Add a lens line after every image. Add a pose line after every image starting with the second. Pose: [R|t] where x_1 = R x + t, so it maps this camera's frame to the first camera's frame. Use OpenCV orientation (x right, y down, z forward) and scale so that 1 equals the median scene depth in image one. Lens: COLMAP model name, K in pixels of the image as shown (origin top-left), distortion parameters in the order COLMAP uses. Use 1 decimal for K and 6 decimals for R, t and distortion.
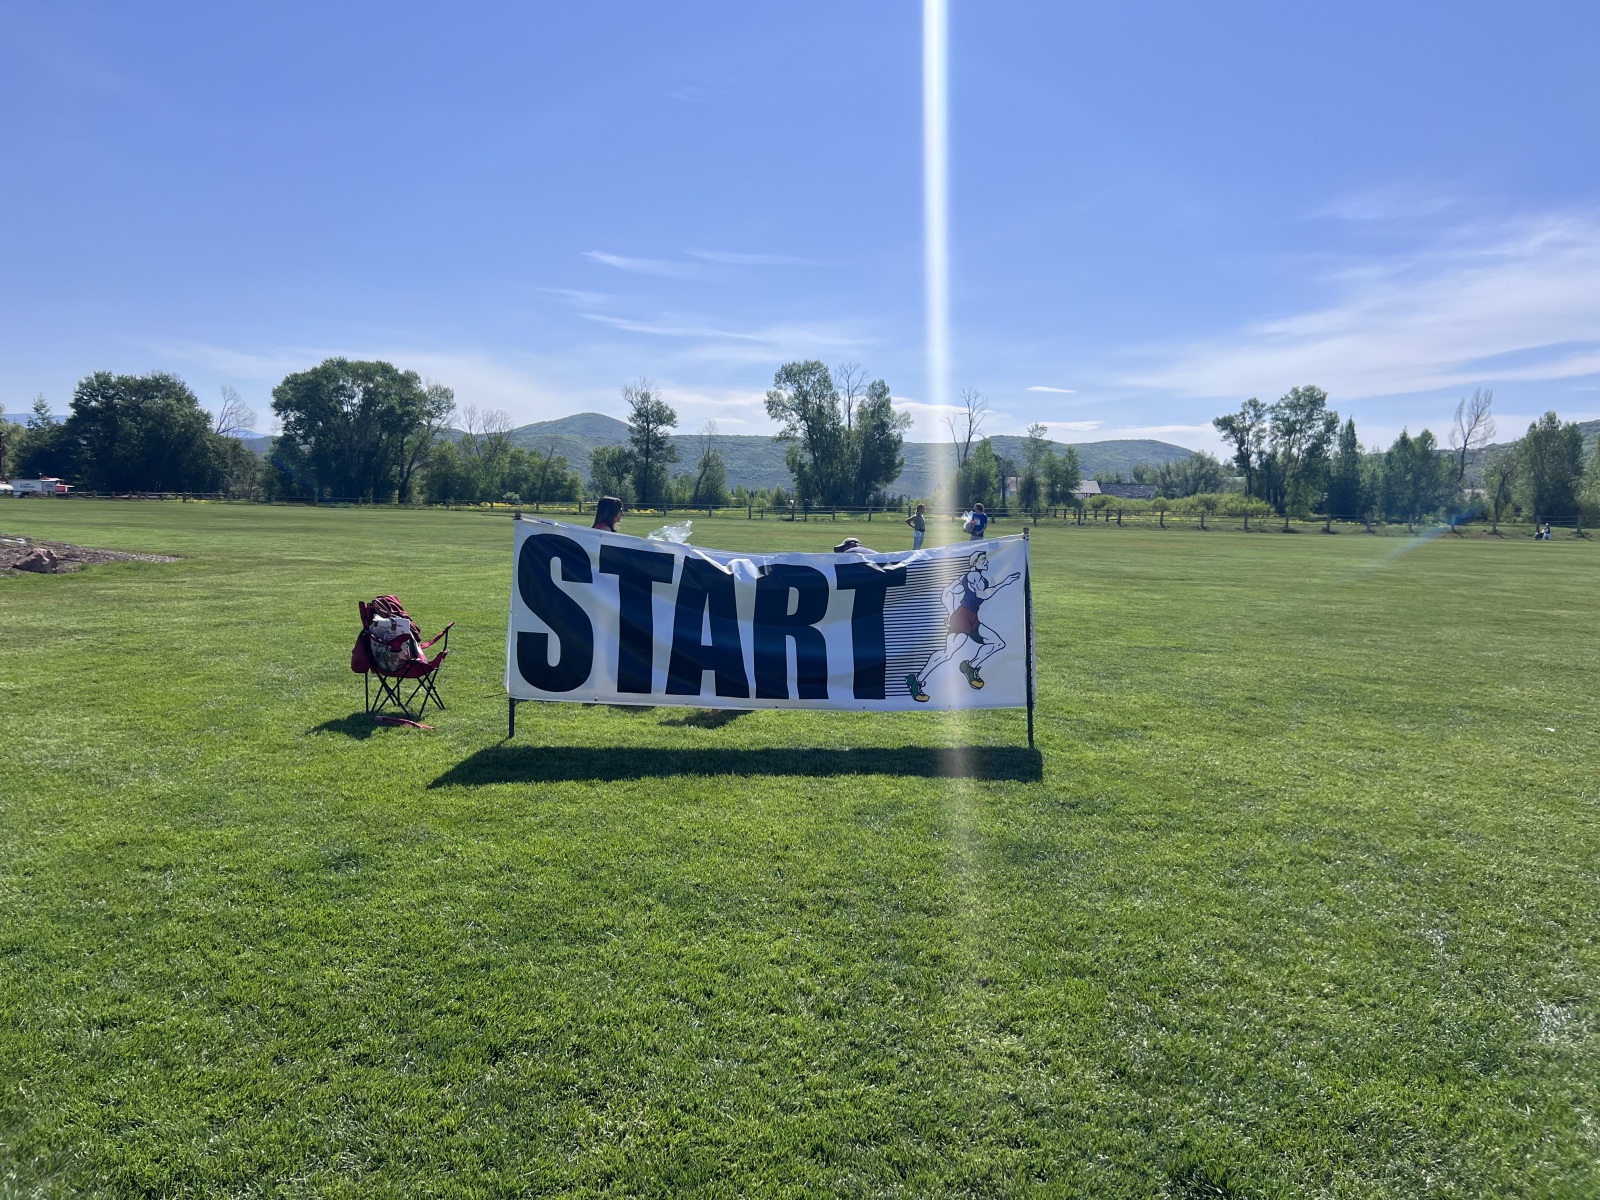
lens RADIAL K [[1195.2, 0, 774.1], [0, 1195.2, 600.4], [0, 0, 1]] dist [0.033555, -0.042058]
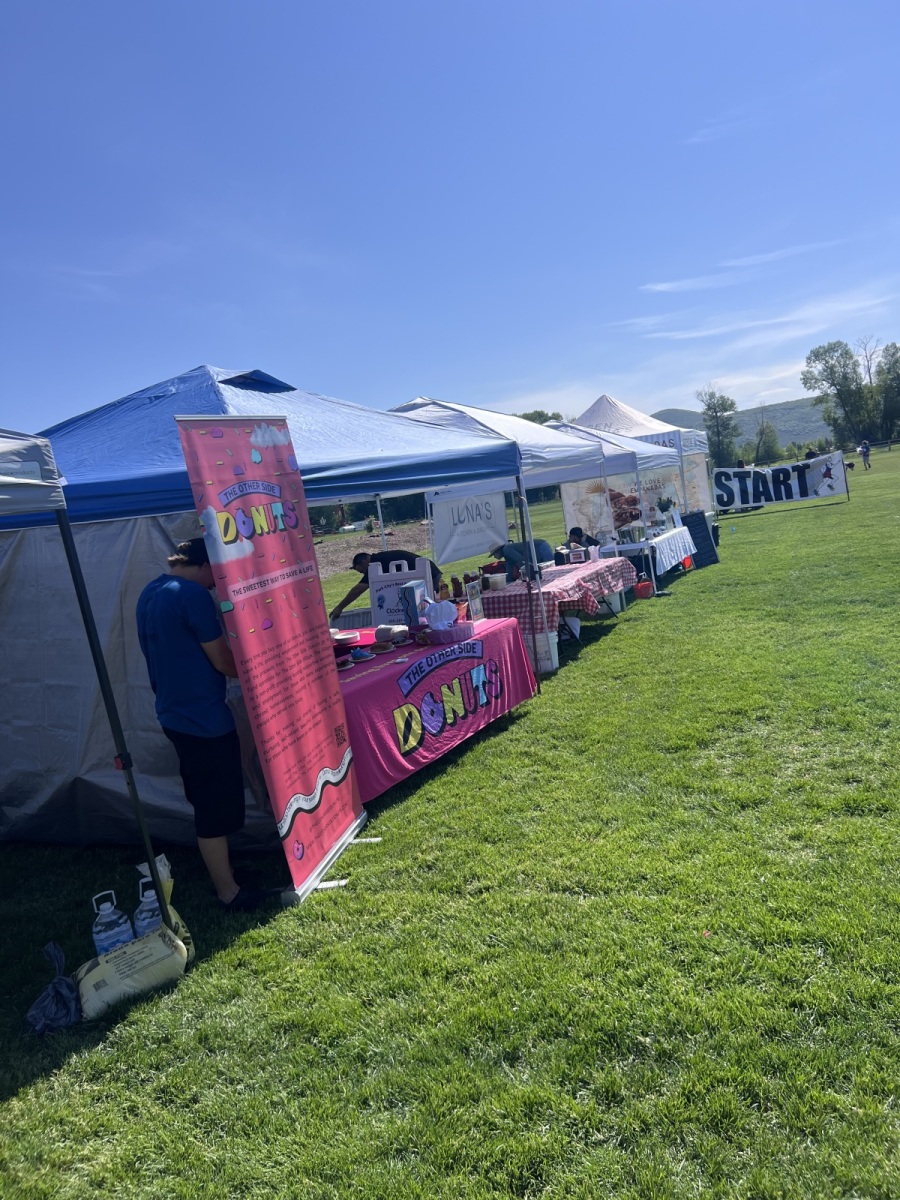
lens RADIAL K [[896.4, 0, 450.0], [0, 896.4, 600.0], [0, 0, 1]] dist [0.033555, -0.042058]
pose [[0.907668, -0.125555, -0.400467, 0.009927], [0.143810, 0.989480, 0.015725, 0.012257], [0.394280, -0.071864, 0.916176, -0.138995]]
